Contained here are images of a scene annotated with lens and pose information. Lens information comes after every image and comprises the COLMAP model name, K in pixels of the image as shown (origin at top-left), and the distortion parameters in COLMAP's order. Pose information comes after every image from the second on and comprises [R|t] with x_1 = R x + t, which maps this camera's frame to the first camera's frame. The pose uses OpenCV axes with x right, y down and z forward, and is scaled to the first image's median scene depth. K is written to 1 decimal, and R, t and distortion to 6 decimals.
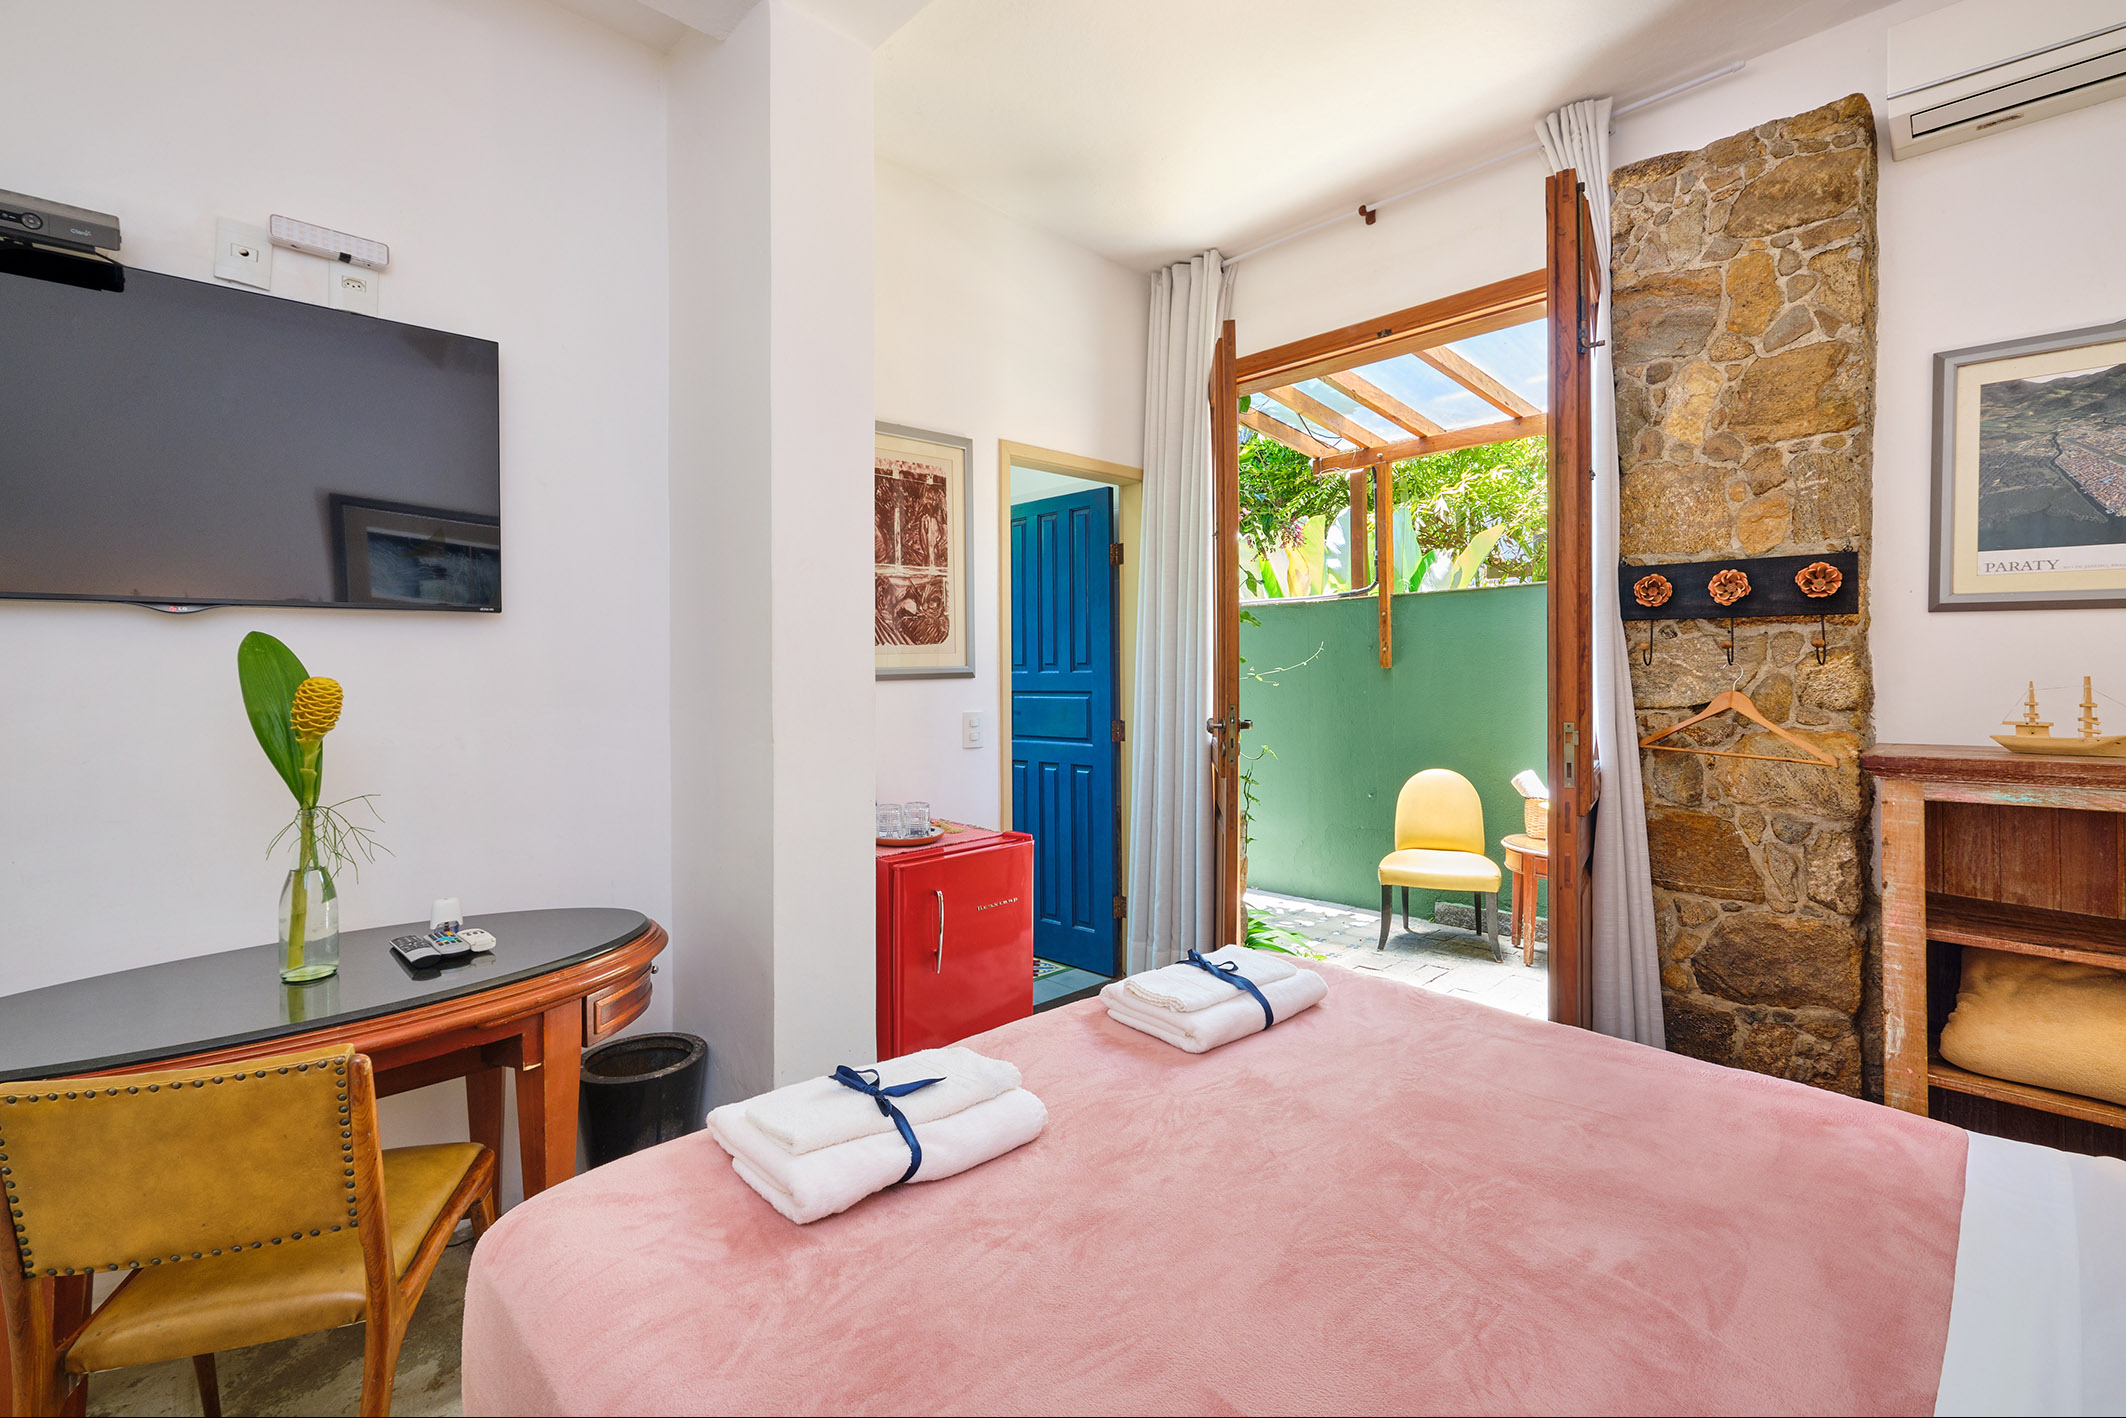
lens RADIAL K [[901.1, 0, 1103.4], [0, 901.1, 675.4], [0, 0, 1]] dist [-0.001072, 0.000067]
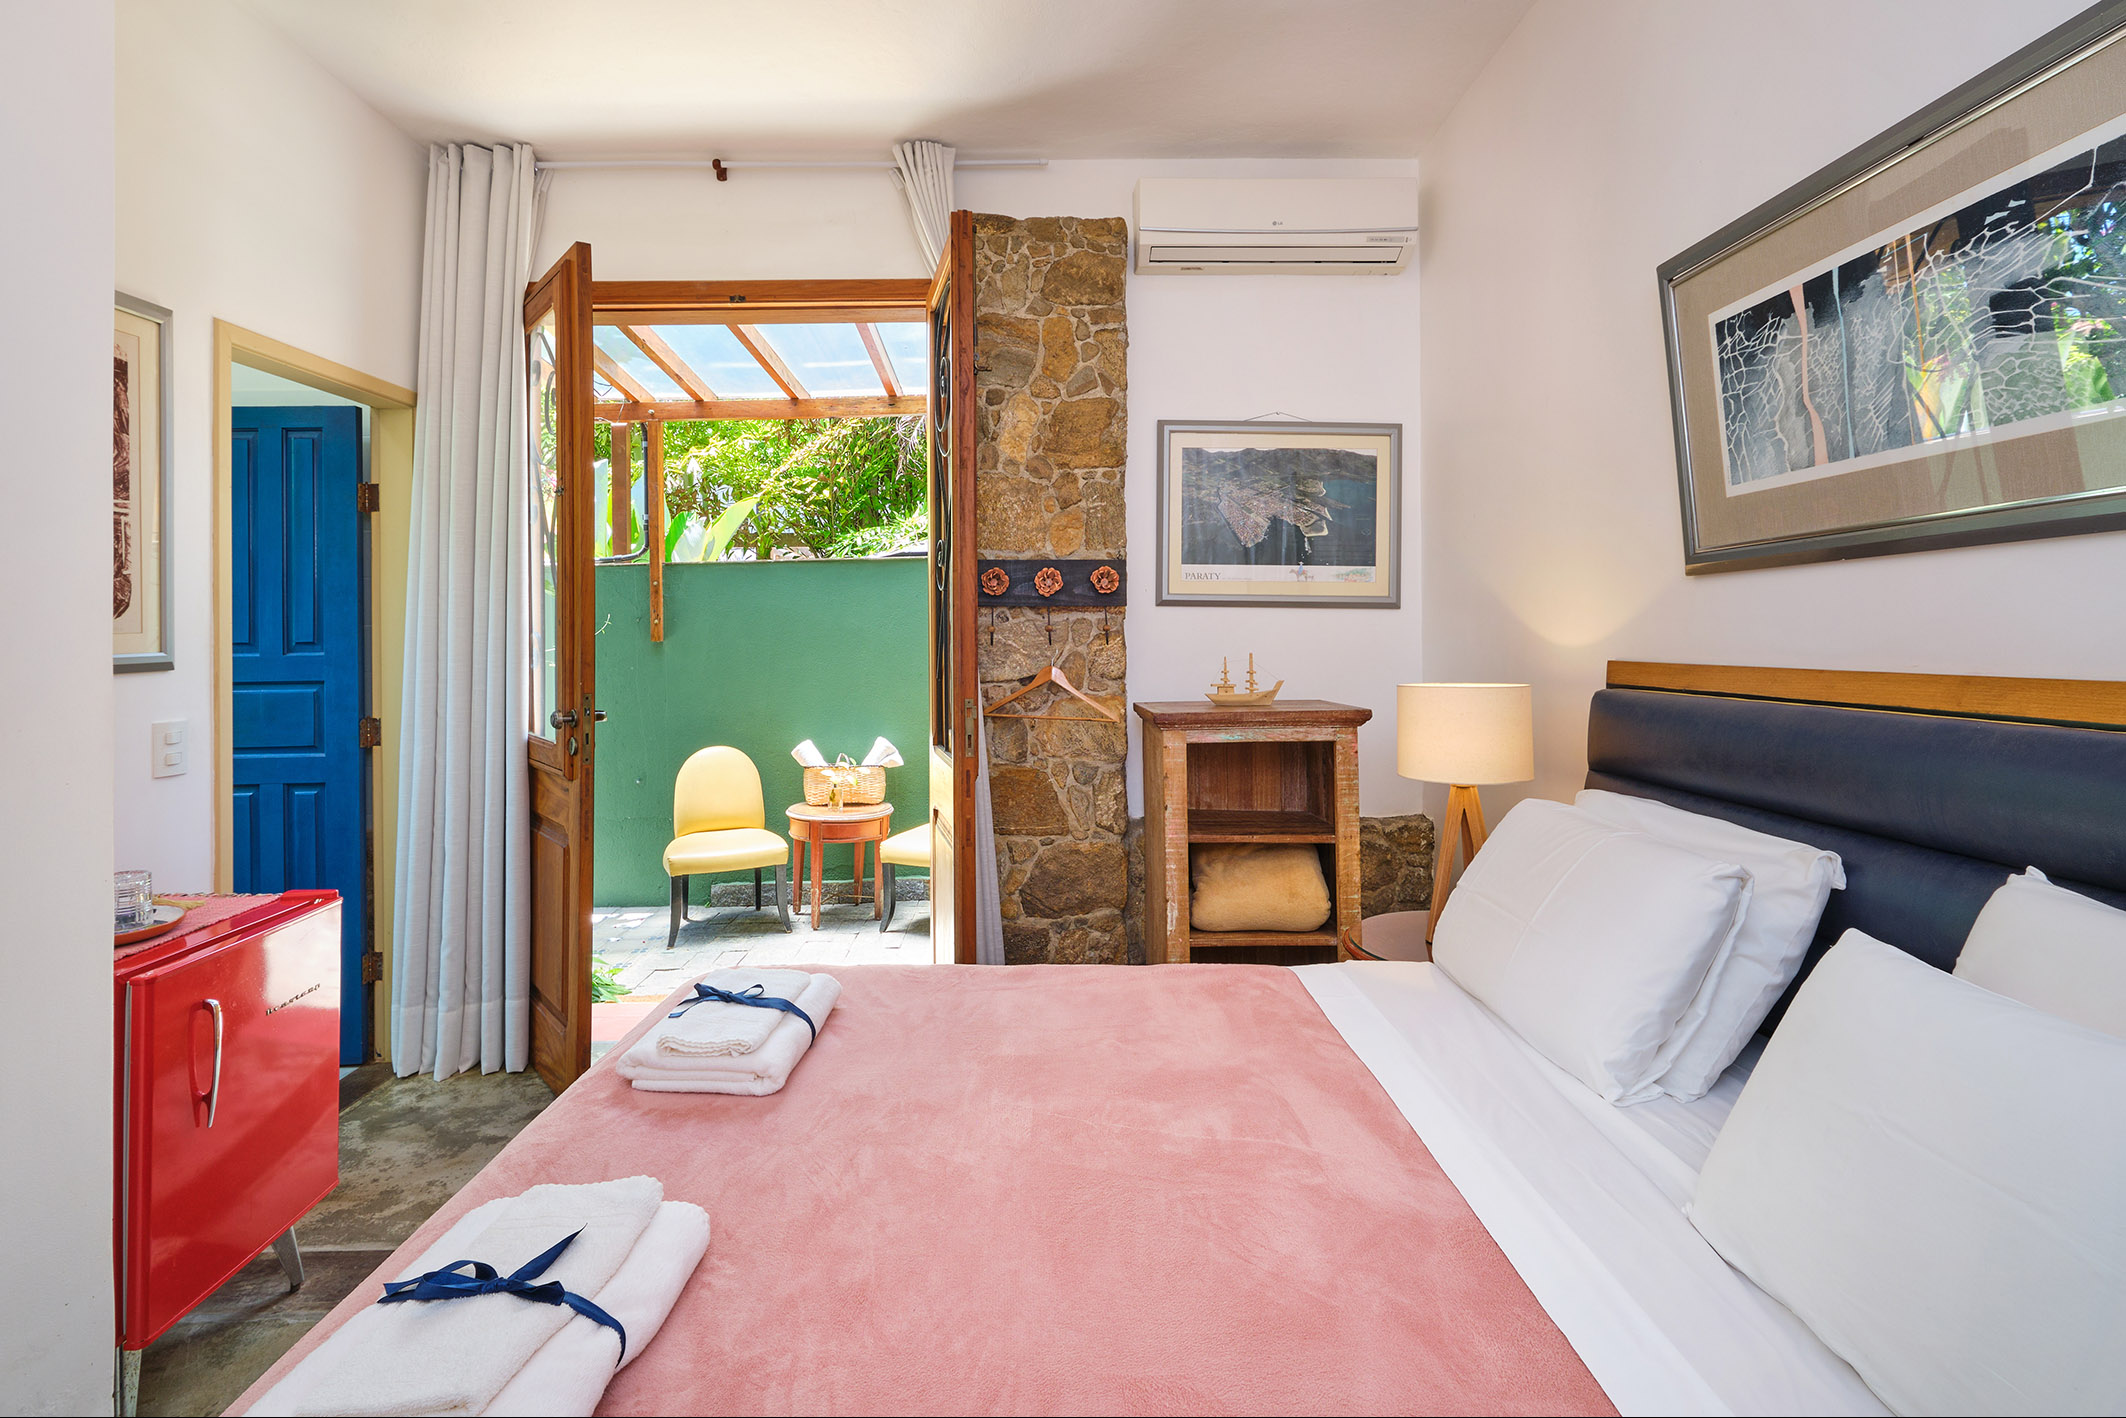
lens RADIAL K [[935.9, 0, 1058.7], [0, 935.9, 632.2], [0, 0, 1]] dist [-0.003431, -0.000384]
pose [[0.720471, 0.001410, 0.693483, -0.179604], [0.008053, 0.999914, -0.010399, -0.015173], [-0.693438, 0.013077, 0.720398, 0.066349]]
